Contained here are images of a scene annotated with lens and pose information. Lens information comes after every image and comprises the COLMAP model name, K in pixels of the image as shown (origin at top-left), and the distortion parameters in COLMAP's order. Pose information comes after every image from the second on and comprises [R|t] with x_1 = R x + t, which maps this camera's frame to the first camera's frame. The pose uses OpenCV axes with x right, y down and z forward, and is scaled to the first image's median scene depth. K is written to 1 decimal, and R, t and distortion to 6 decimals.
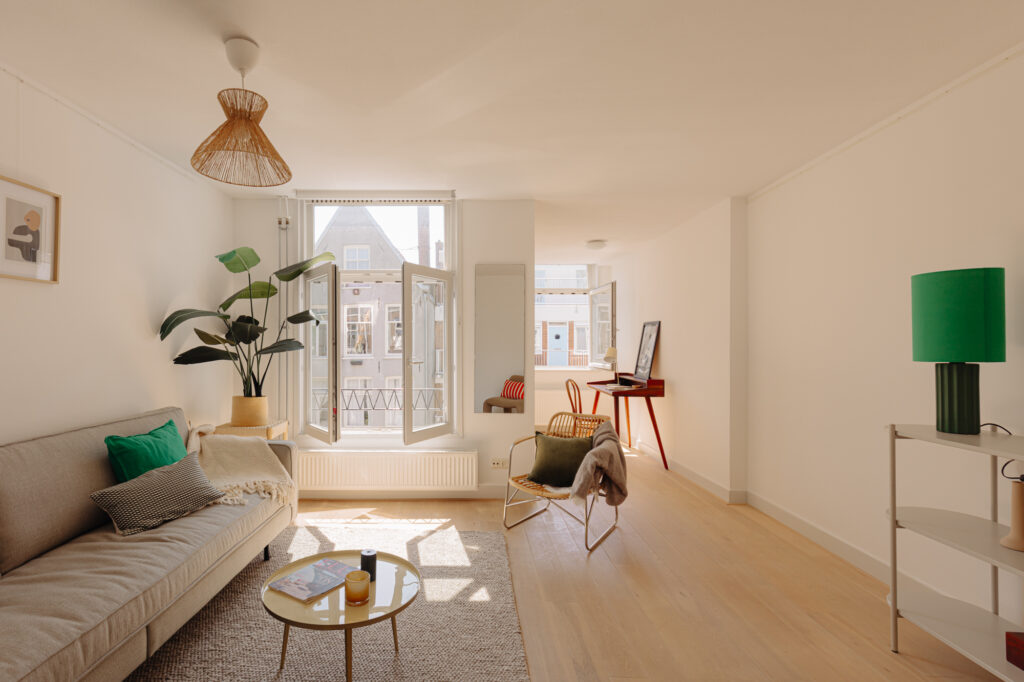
lens RADIAL K [[469.6, 0, 446.0], [0, 469.6, 353.5], [0, 0, 1]] dist [0.003716, -0.000019]
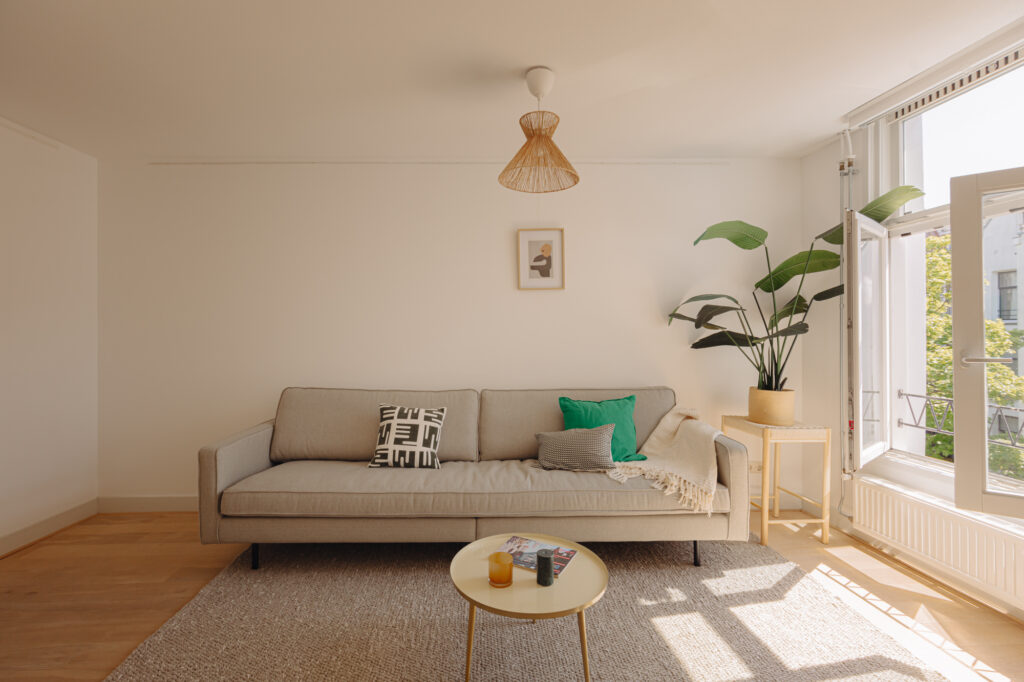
lens RADIAL K [[472.2, 0, 512.0], [0, 472.2, 341.0], [0, 0, 1]] dist [0.004470, 0.000302]
pose [[0.112288, 0.015234, -0.993559, 0.394748], [-0.011299, 0.999837, 0.014053, -0.003651], [0.993611, 0.009648, 0.112442, 0.436226]]
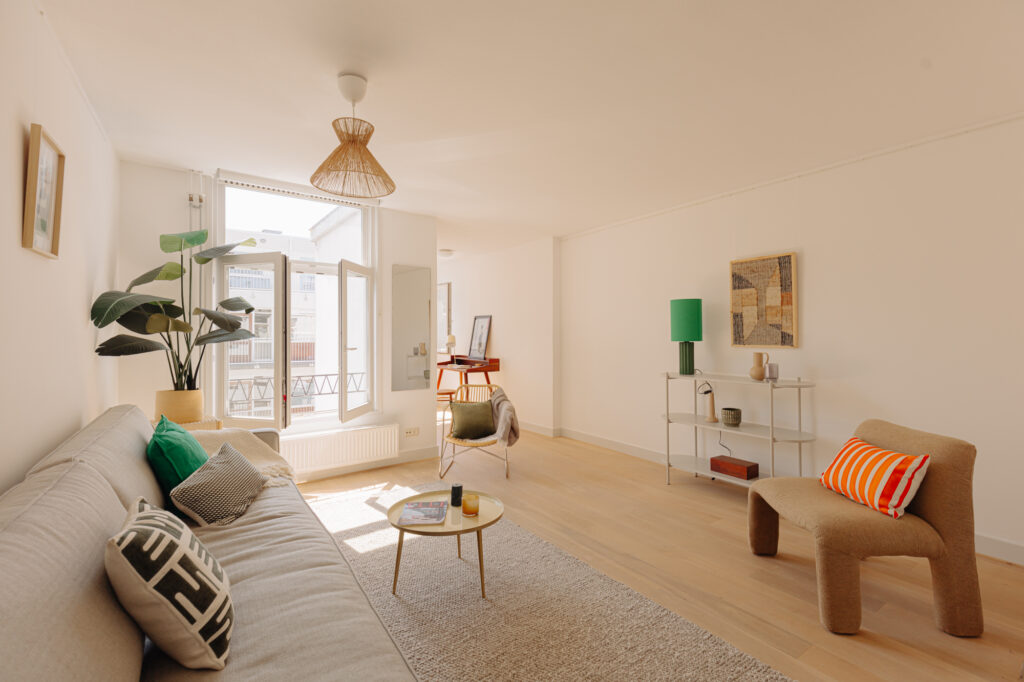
lens RADIAL K [[441.4, 0, 512.0], [0, 441.4, 341.0], [0, 0, 1]] dist [0.000976, 0.000039]
pose [[0.796477, -0.010712, 0.604573, -0.426058], [0.010635, 0.999937, 0.003705, 0.000271], [-0.604575, 0.003479, 0.796541, -0.064939]]
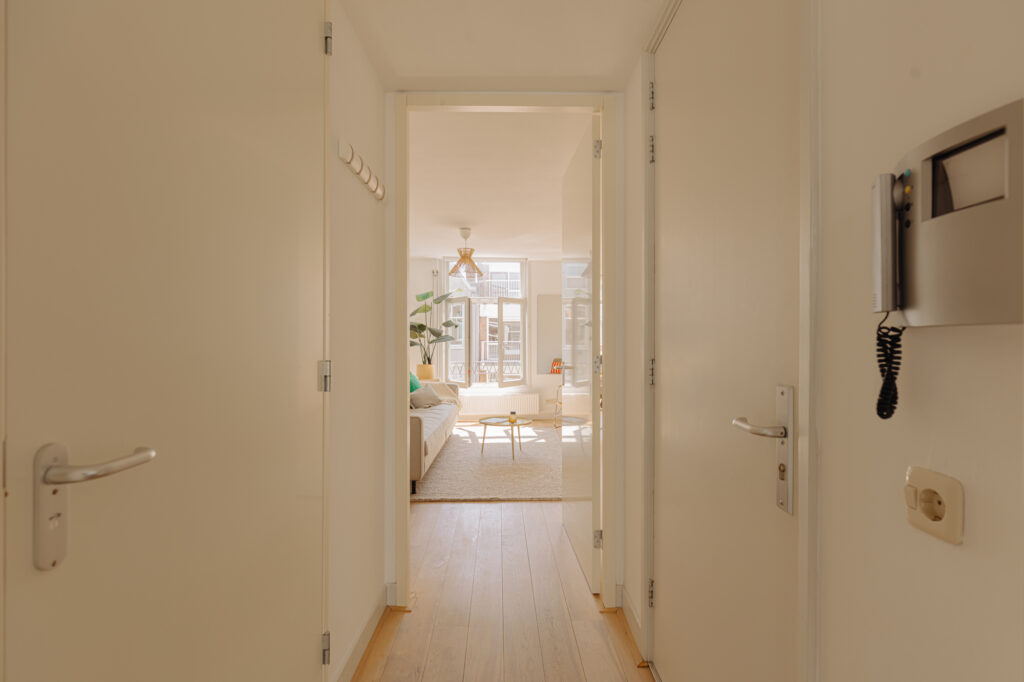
lens RADIAL K [[438.6, 0, 512.0], [0, 438.6, 341.0], [0, 0, 1]] dist [0.000254, -0.000001]
pose [[0.997473, -0.006409, 0.070755, -0.187875], [0.007000, 0.999943, -0.008107, 0.011942], [-0.070699, 0.008582, 0.997461, -0.855354]]
